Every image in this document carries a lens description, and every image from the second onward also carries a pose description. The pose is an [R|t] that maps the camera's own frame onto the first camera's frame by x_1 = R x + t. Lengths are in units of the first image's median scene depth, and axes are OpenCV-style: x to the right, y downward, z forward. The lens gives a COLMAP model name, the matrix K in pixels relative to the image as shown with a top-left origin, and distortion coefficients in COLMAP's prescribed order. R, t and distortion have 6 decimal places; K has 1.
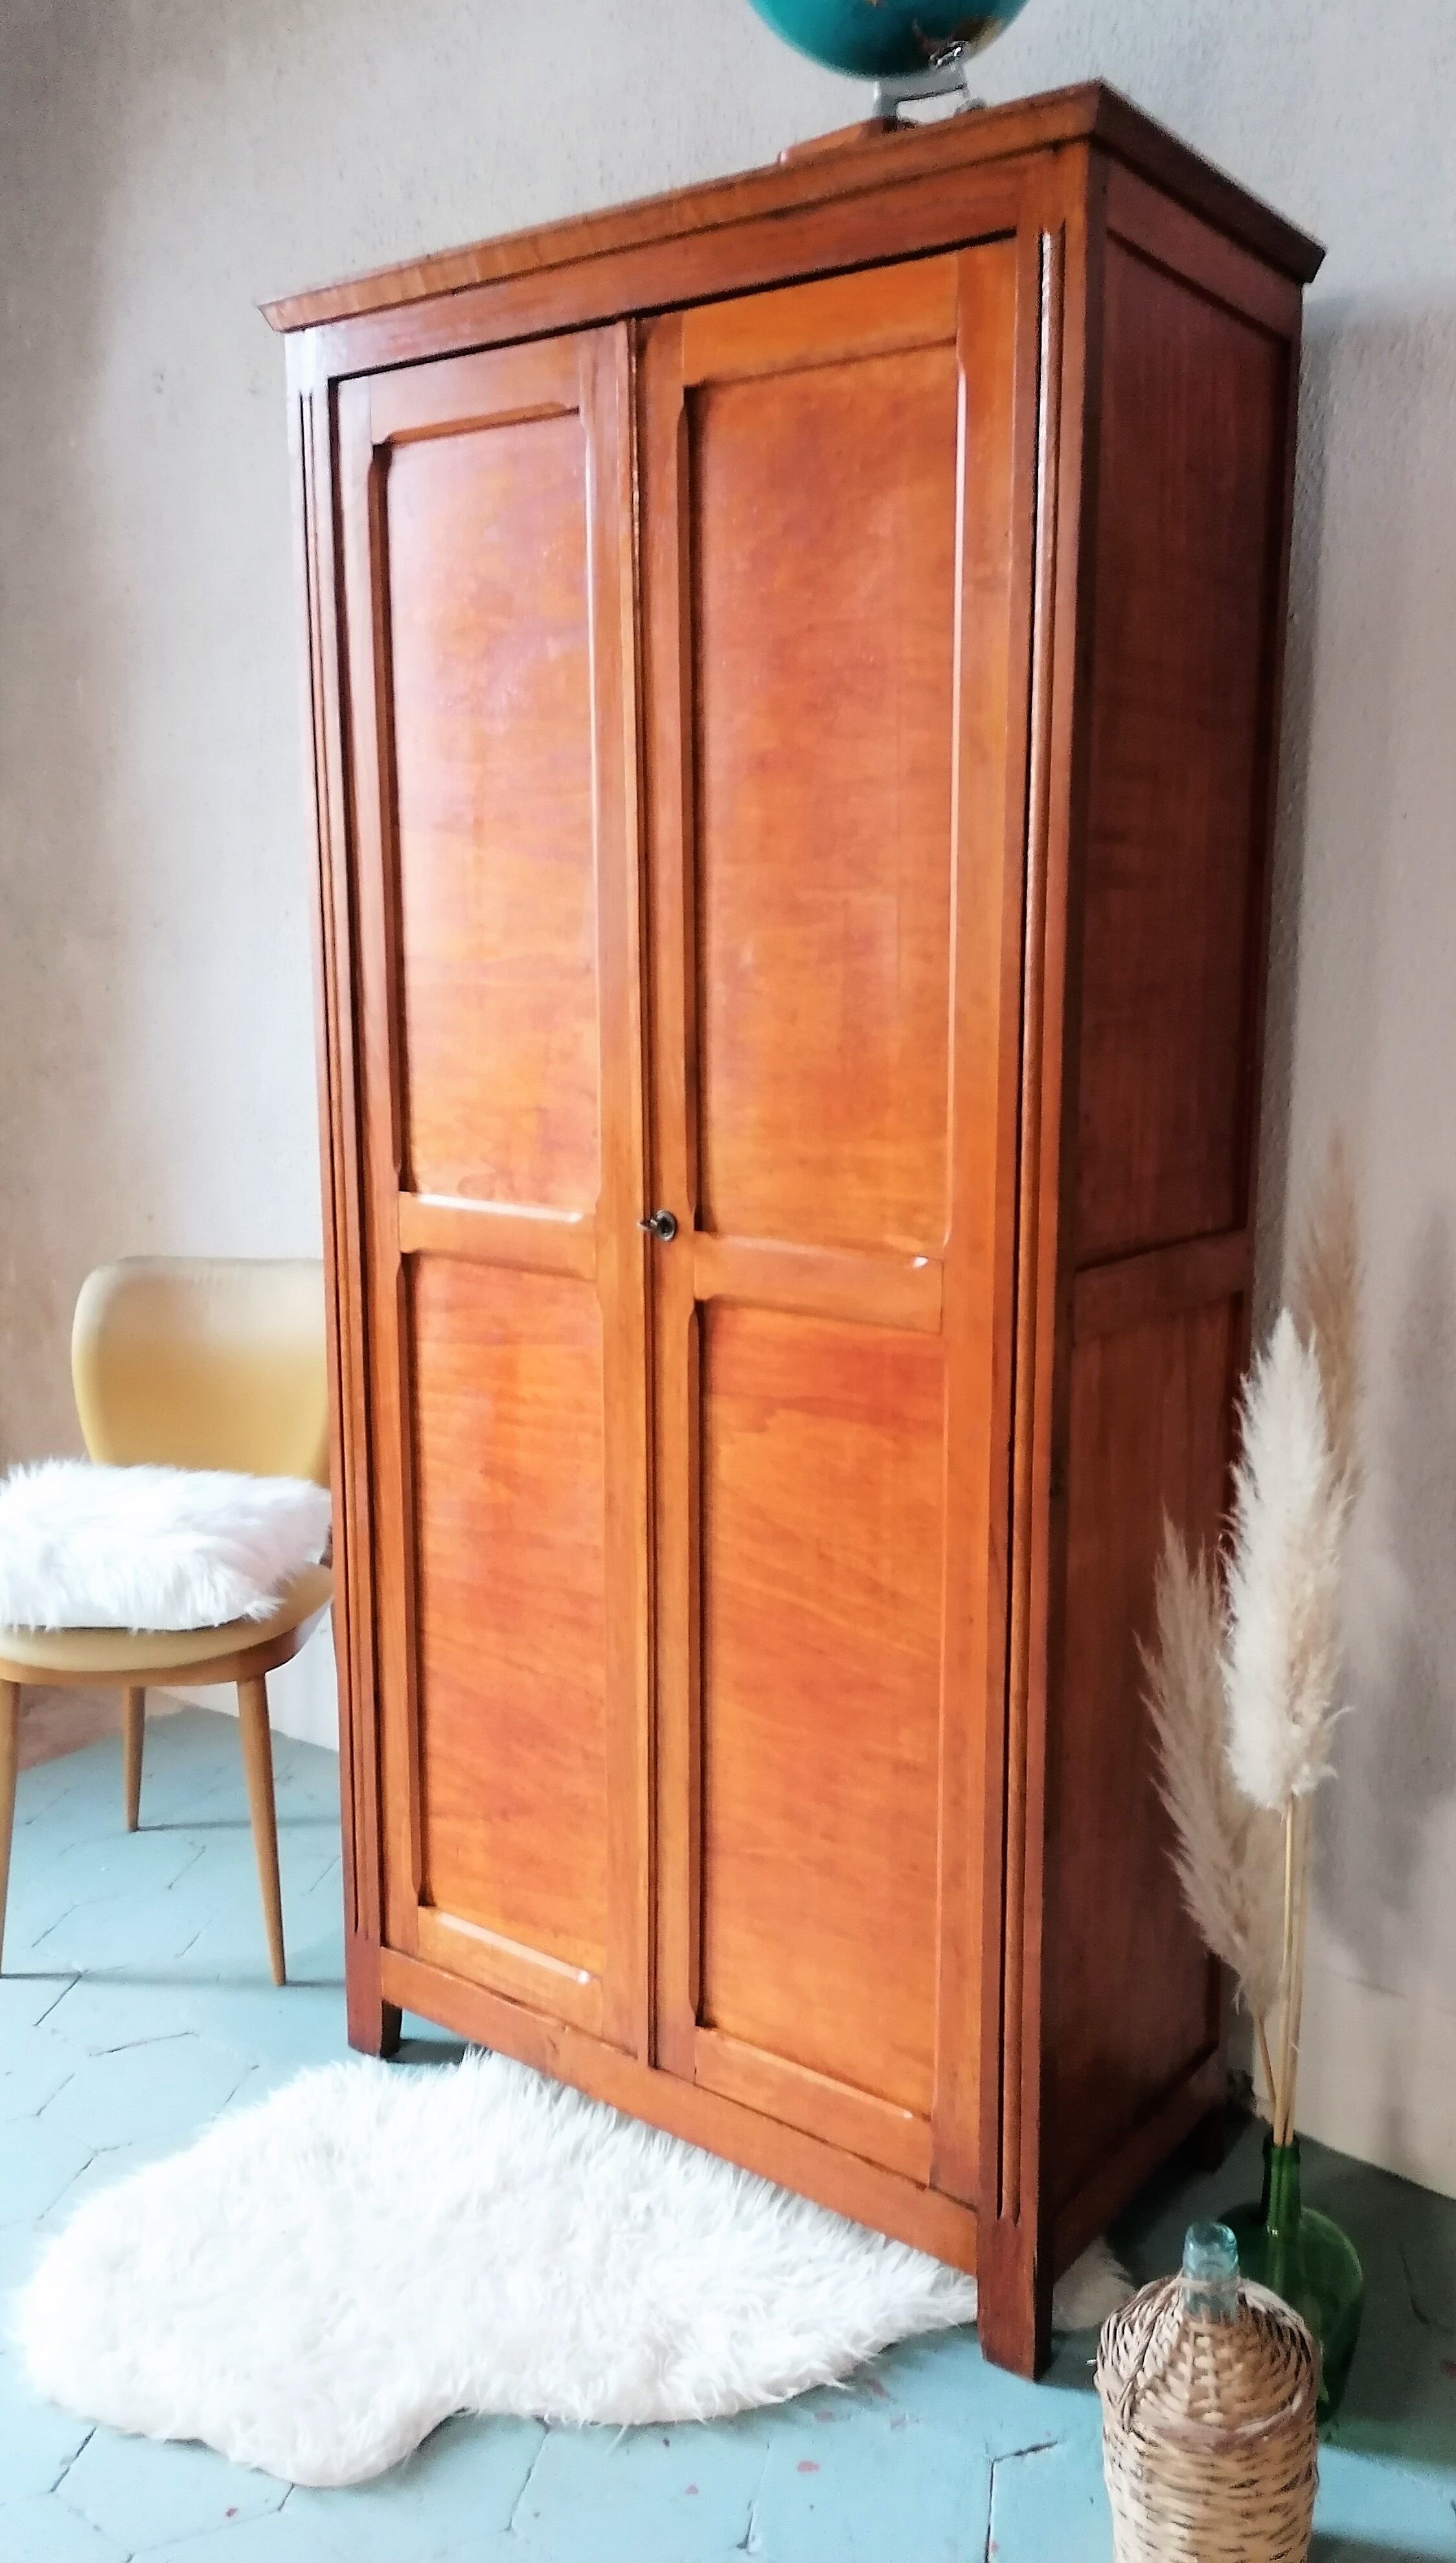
lens RADIAL K [[1932.2, 0, 930.9], [0, 1932.2, 1266.0], [0, 0, 1]] dist [0.099385, -0.119923]
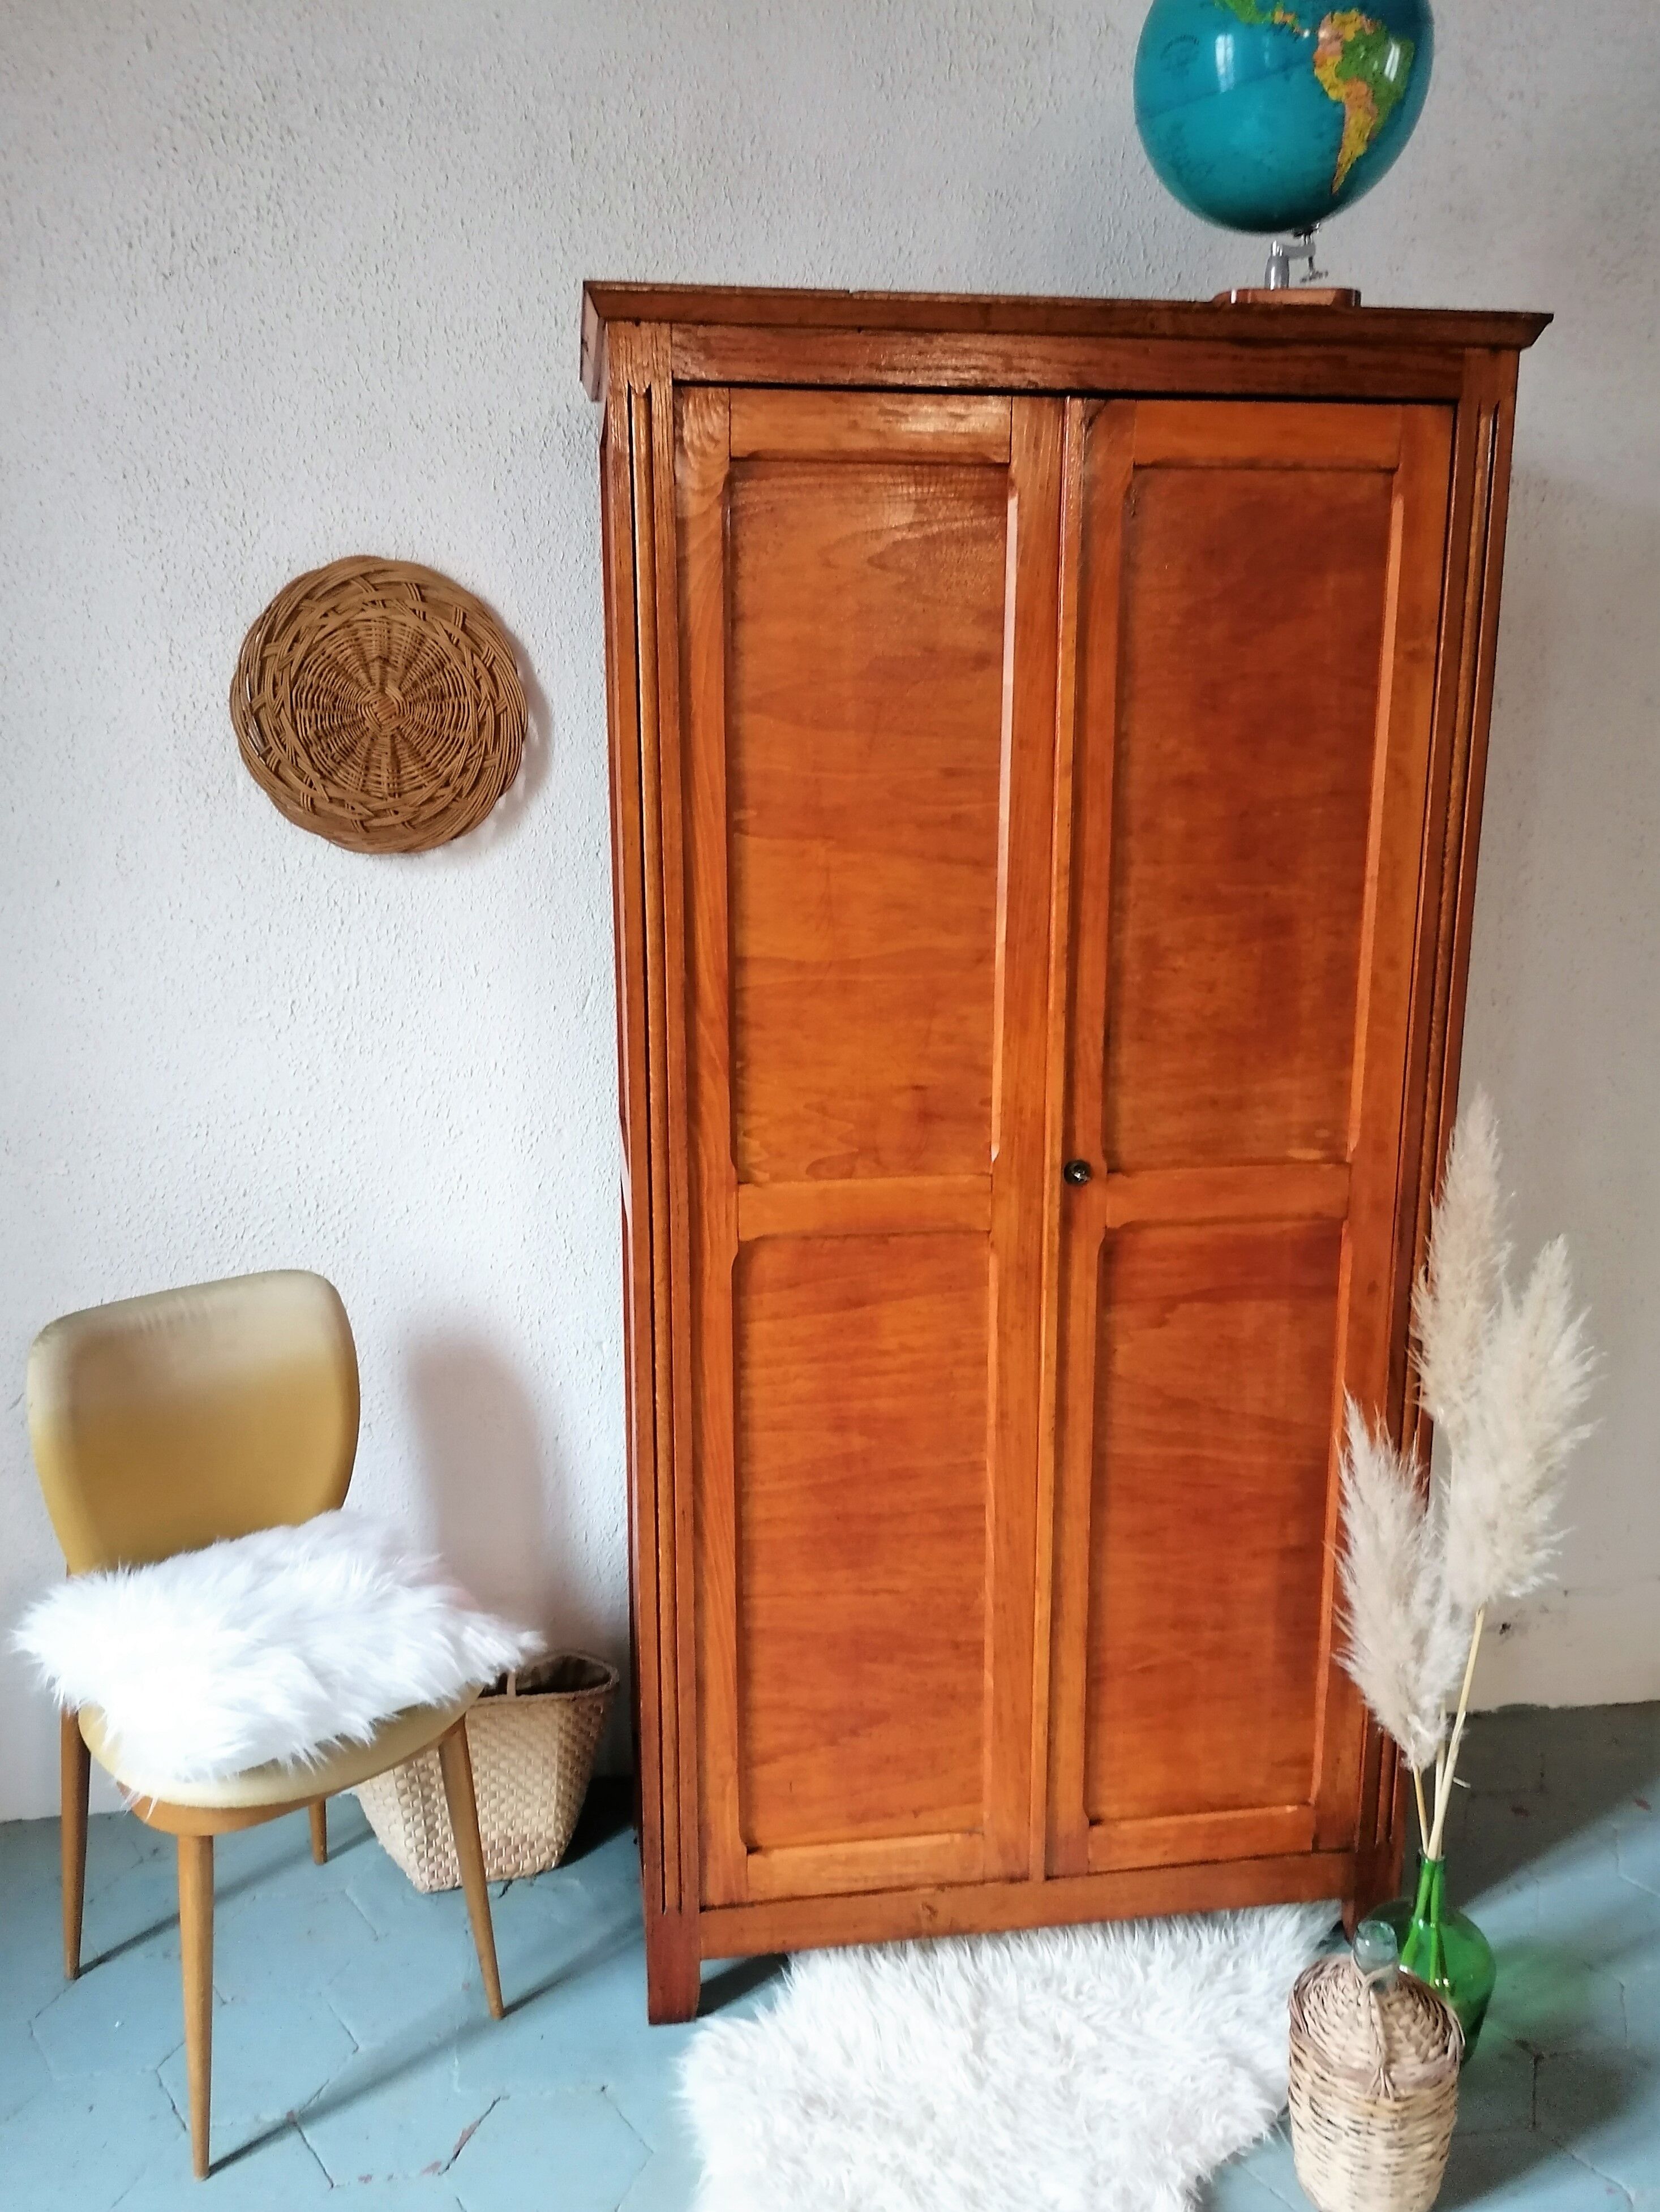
lens RADIAL K [[1697.7, 0, 825.0], [0, 1697.7, 1104.9], [0, 0, 1]] dist [0.103320, -0.137536]
pose [[0.736951, -0.154871, 0.657966, -0.916974], [0.124527, 0.987844, 0.093042, -0.175325], [-0.664377, 0.013367, 0.747278, 0.335341]]
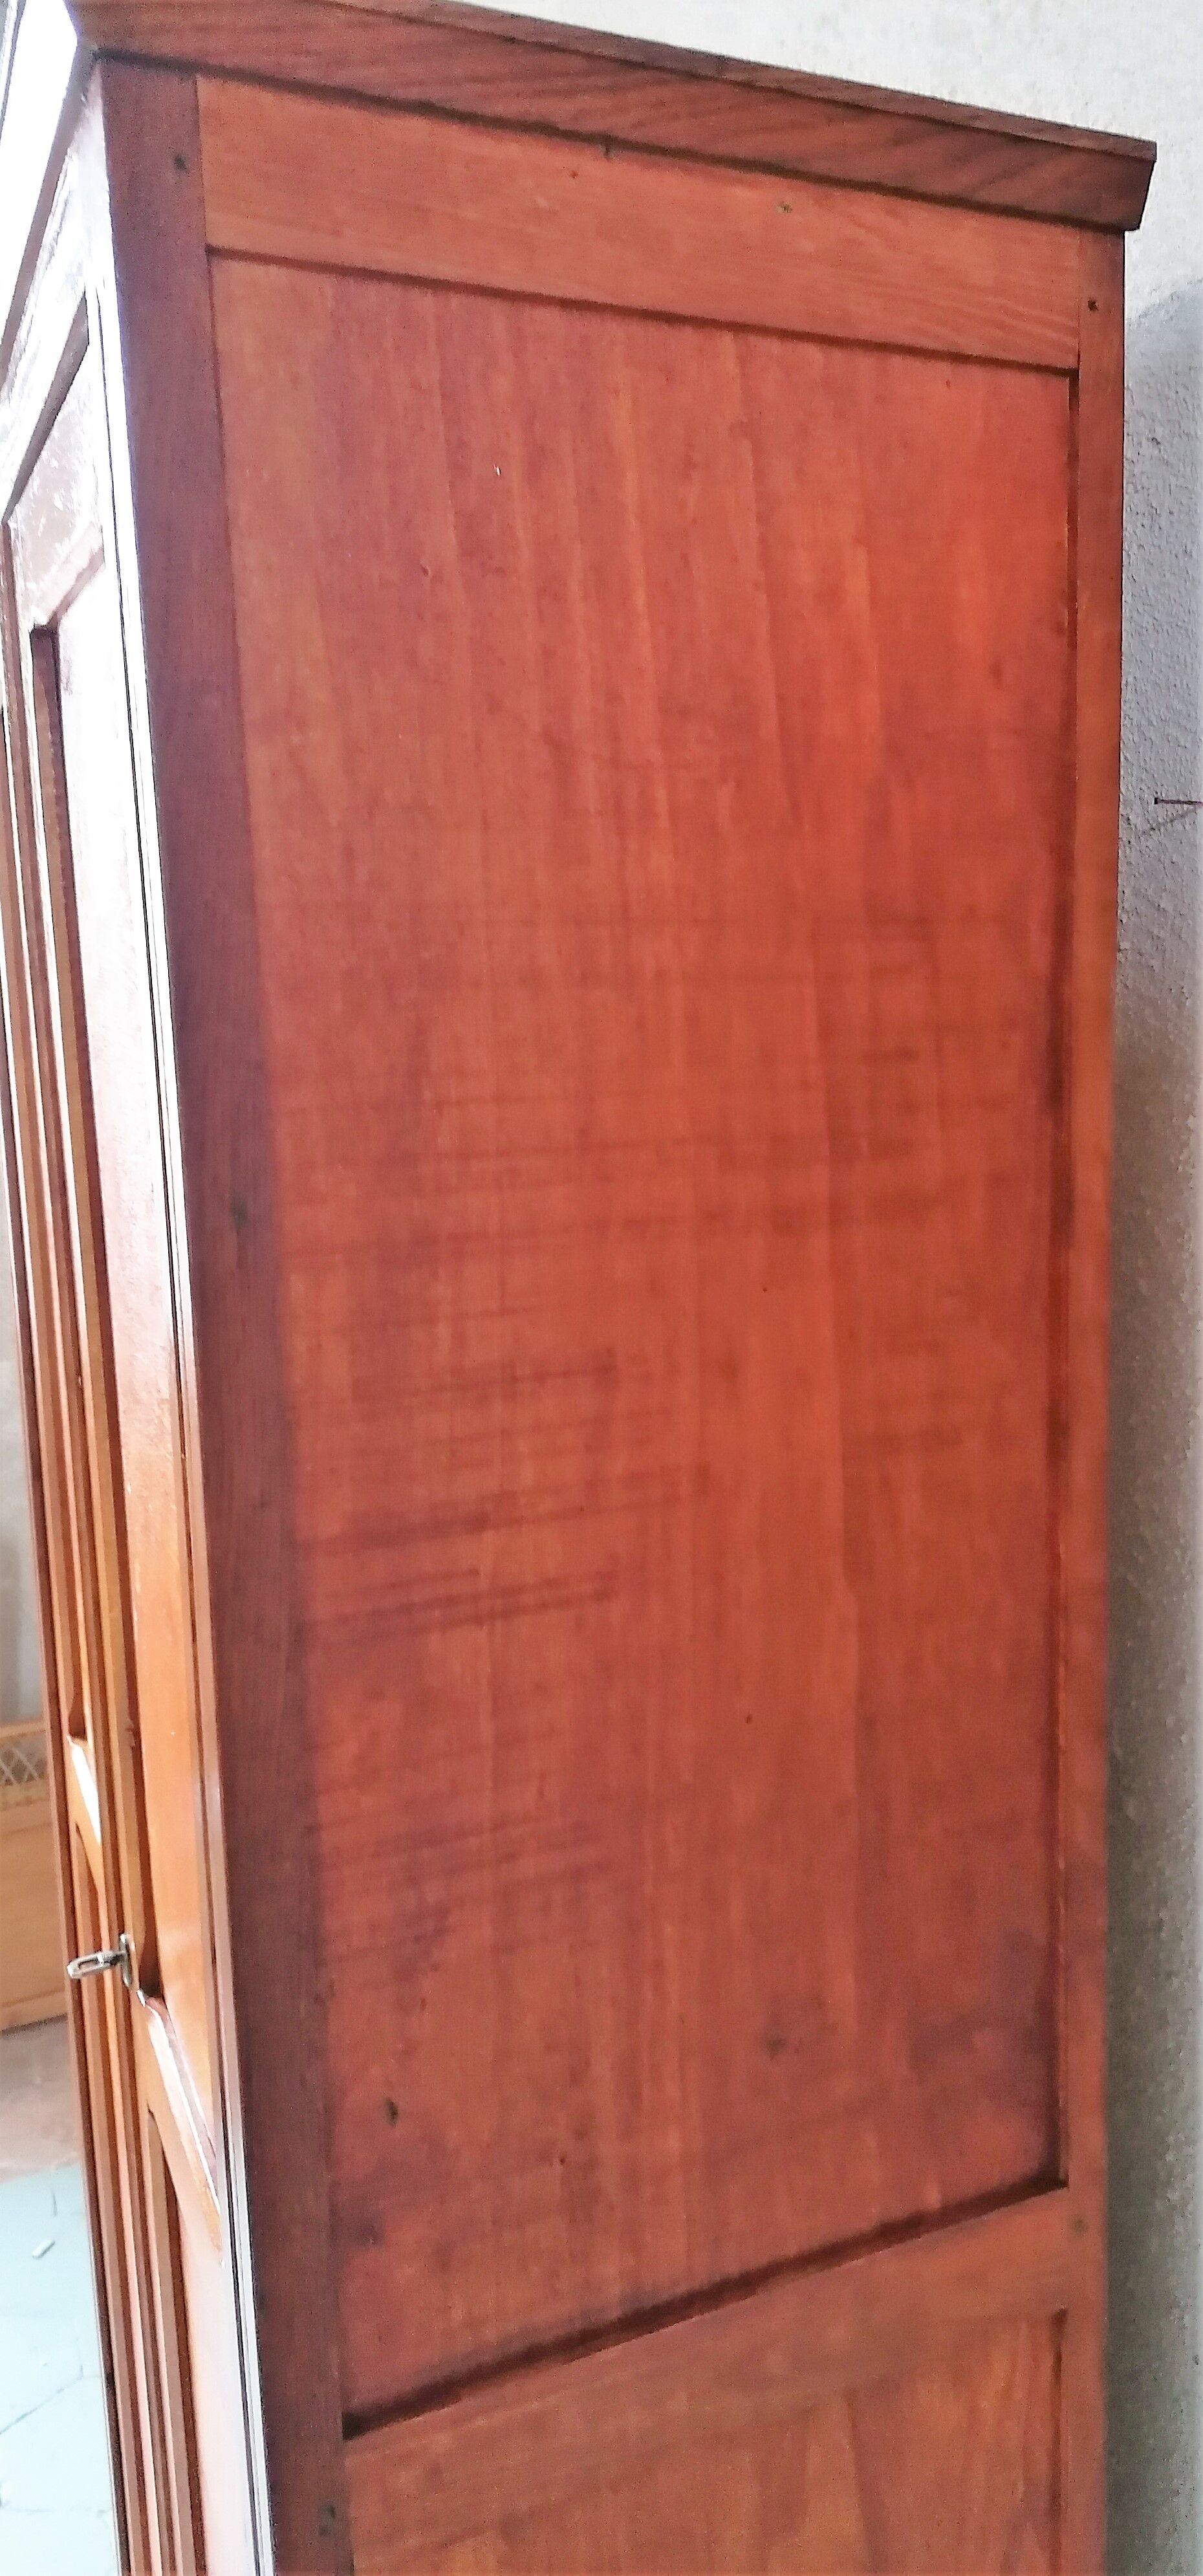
lens RADIAL K [[1837.1, 0, 601.5], [0, 1837.1, 1288.0], [0, 0, 1]] dist [0.002028, 0.001000]
pose [[0.849378, 0.027391, -0.527074, 0.306800], [-0.035708, 0.999347, -0.005608, -0.240539], [0.526576, 0.023584, 0.849801, 0.561102]]
